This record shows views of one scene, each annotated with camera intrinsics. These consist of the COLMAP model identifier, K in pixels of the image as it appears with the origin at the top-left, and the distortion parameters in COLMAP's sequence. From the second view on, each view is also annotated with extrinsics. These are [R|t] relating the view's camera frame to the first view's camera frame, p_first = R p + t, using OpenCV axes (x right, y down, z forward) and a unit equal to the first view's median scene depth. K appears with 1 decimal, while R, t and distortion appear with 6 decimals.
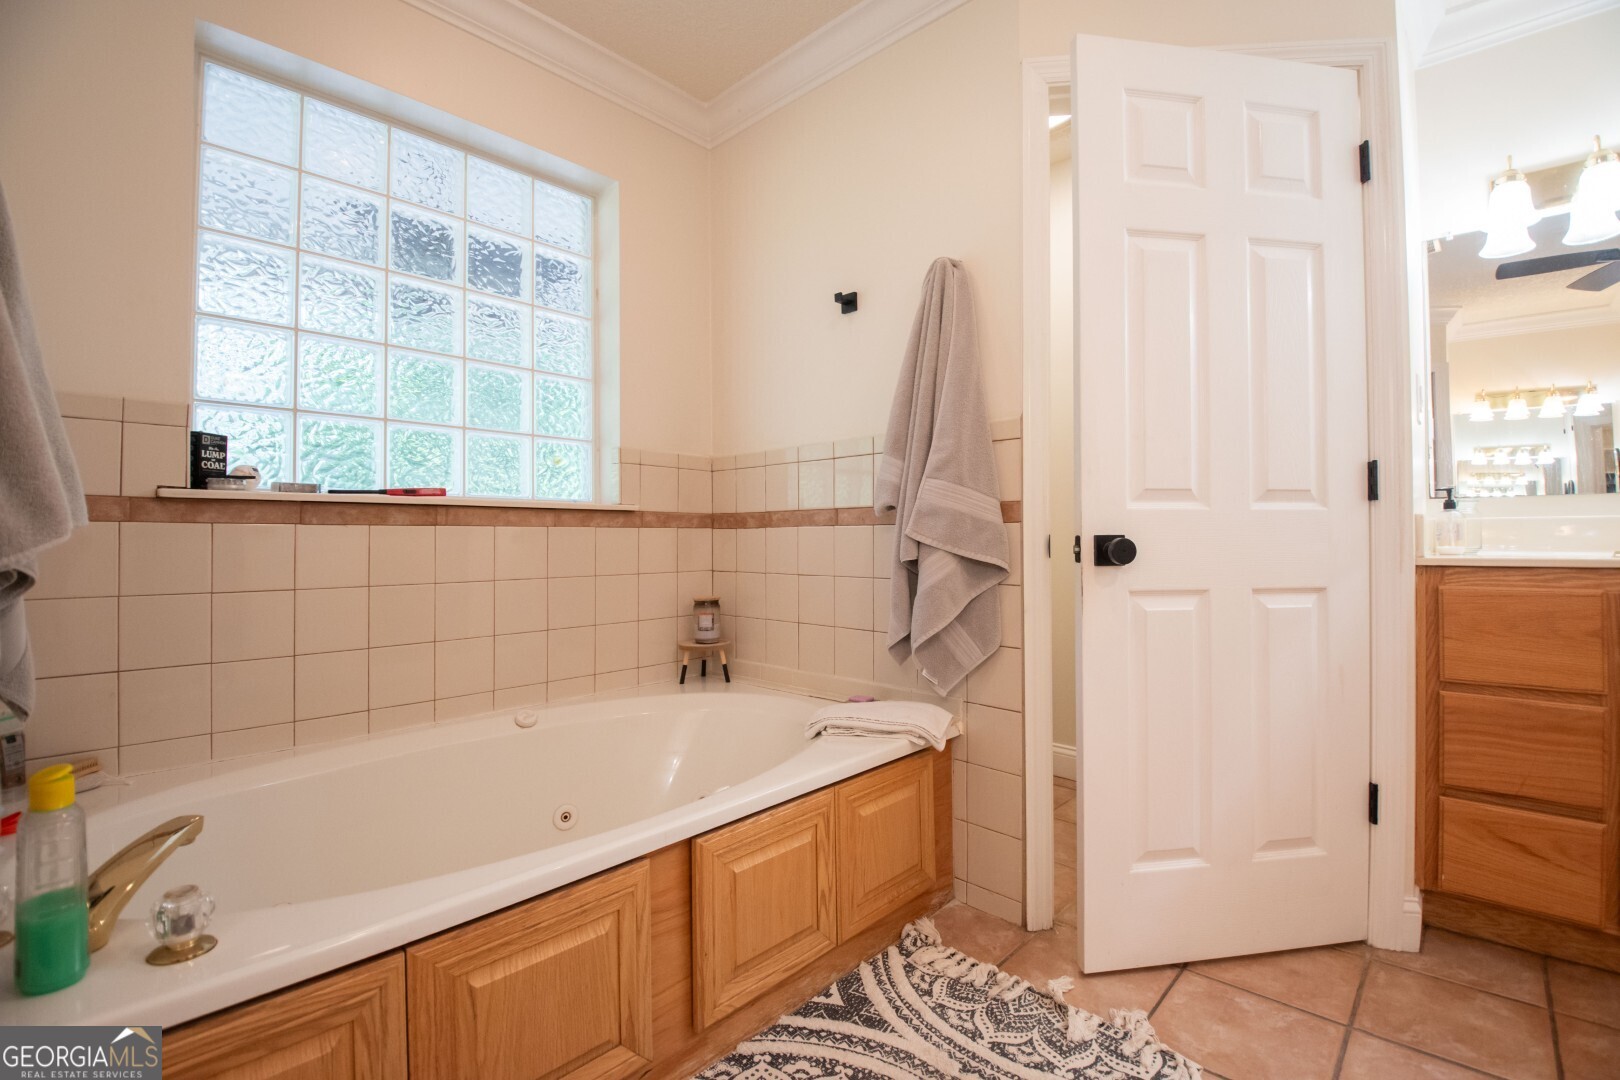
lens RADIAL K [[722.6, 0, 856.9], [0, 722.6, 523.8], [0, 0, 1]] dist [0.010351, -0.021477]
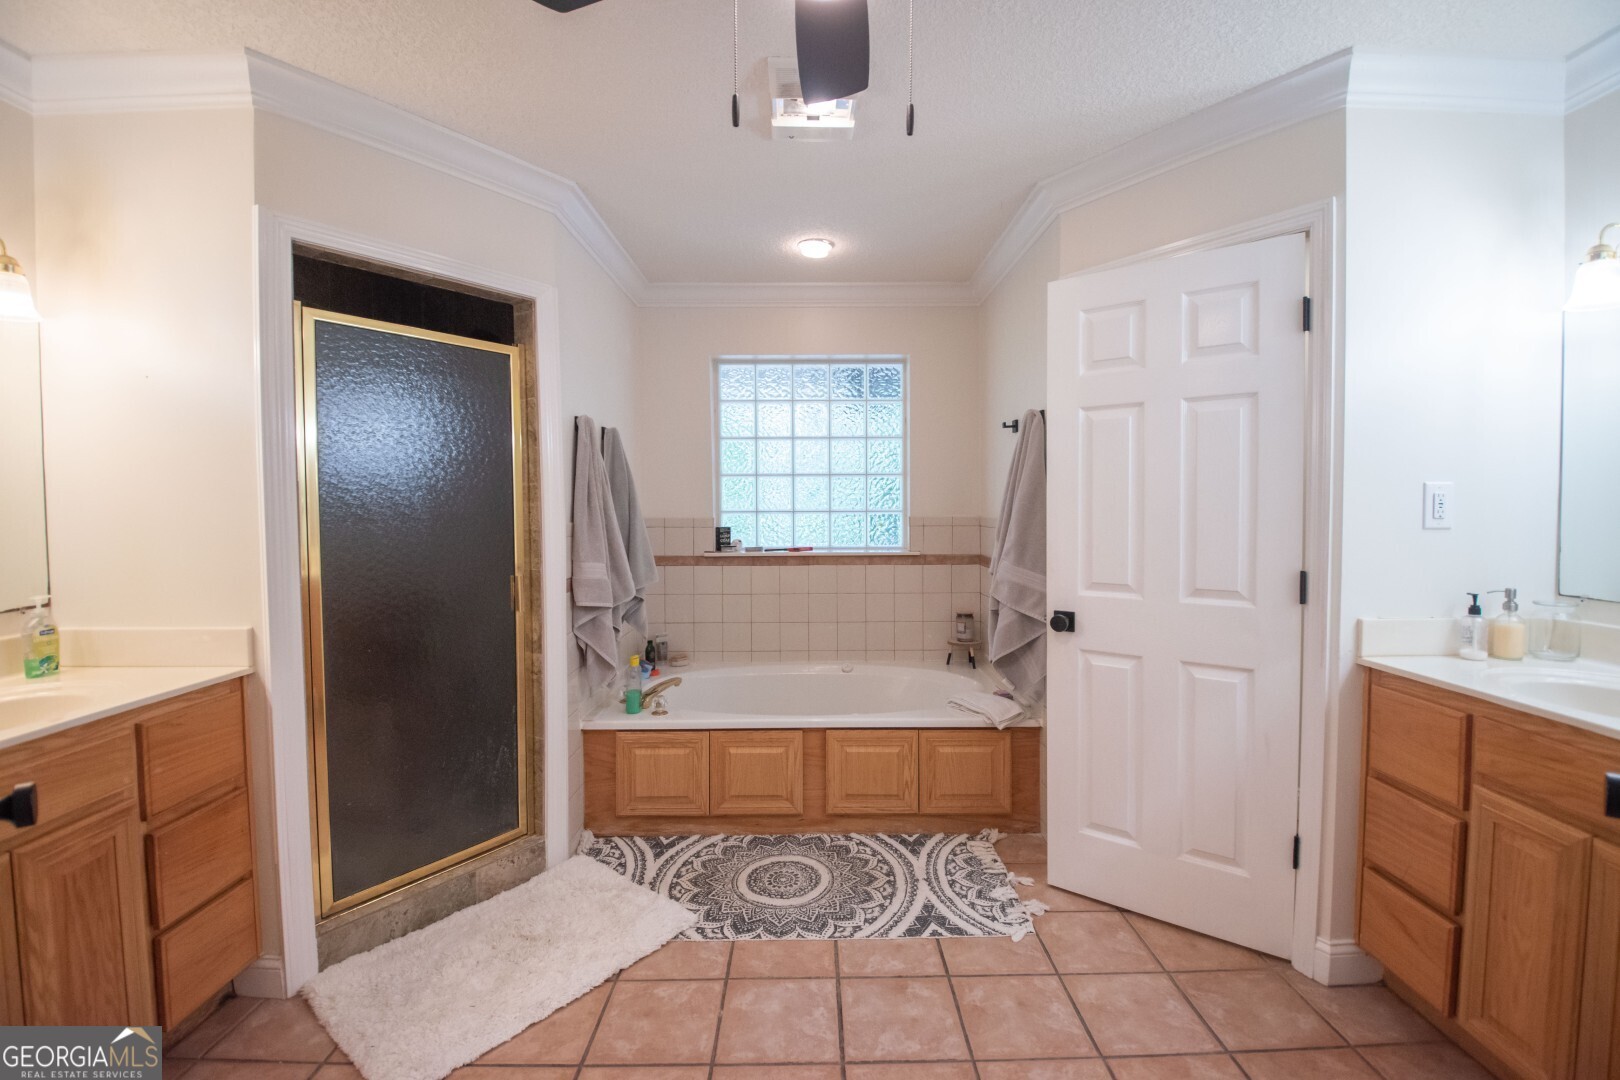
lens RADIAL K [[711.3, 0, 820.2], [0, 711.3, 528.1], [0, 0, 1]] dist [0.018243, -0.029640]
pose [[0.685678, 0.024864, -0.727480, 1.060751], [0.009850, 0.999008, 0.043427, -0.225254], [0.727838, -0.036943, 0.684753, -0.397759]]
